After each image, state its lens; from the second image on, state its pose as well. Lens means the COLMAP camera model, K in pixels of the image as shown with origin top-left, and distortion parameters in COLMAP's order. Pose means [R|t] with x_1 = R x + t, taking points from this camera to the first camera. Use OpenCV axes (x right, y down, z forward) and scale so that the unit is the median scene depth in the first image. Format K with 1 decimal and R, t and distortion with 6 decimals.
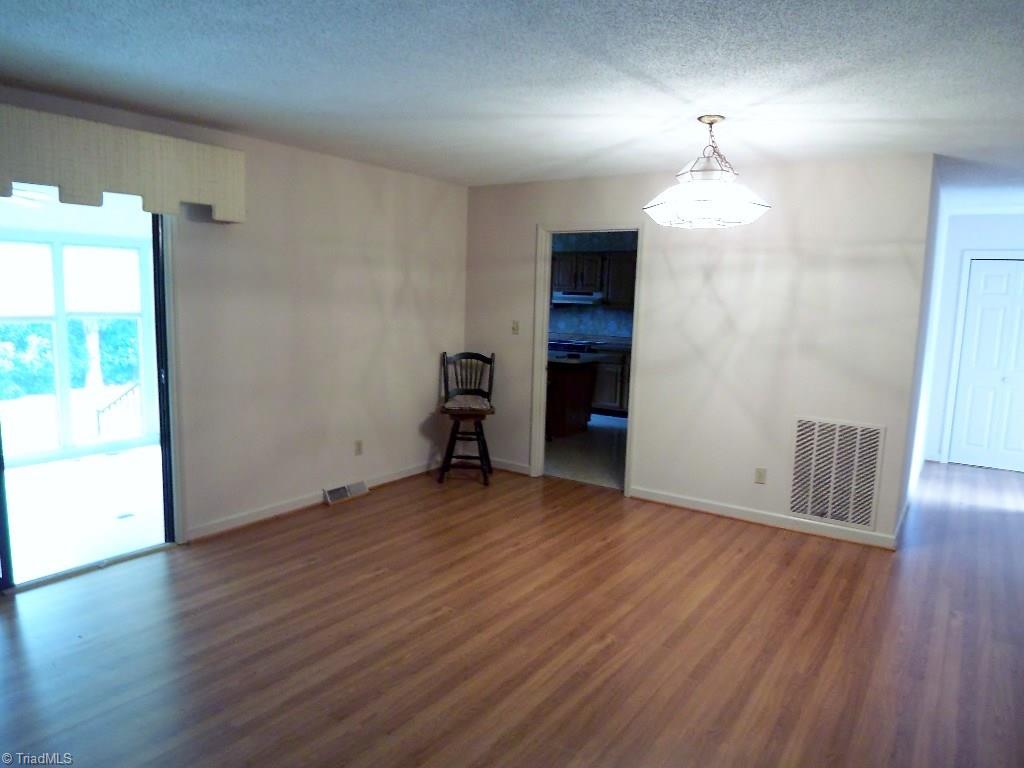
lens RADIAL K [[686.0, 0, 506.6], [0, 686.0, 388.0], [0, 0, 1]] dist [-0.006289, -0.041986]
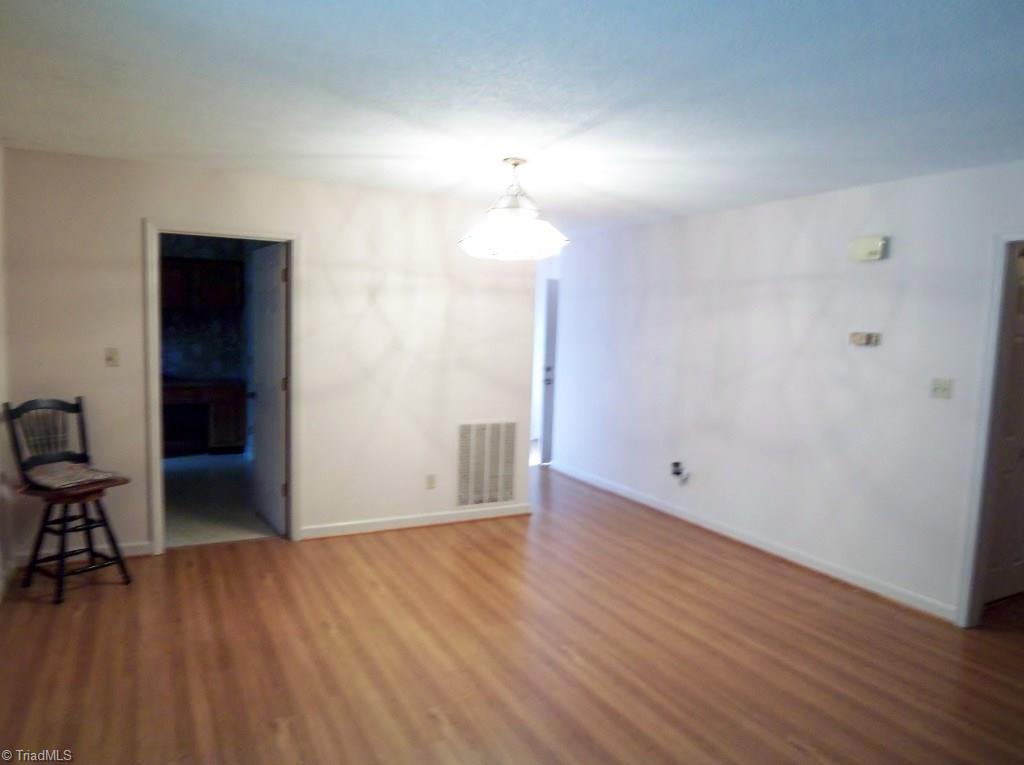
lens RADIAL K [[686.0, 0, 509.5], [0, 686.0, 377.9], [0, 0, 1]] dist [-0.006289, -0.041986]
pose [[0.469092, -0.079855, 0.879532, -0.531272], [0.101922, 0.994144, 0.035902, -0.063378], [-0.877248, 0.072802, 0.474484, 0.377135]]
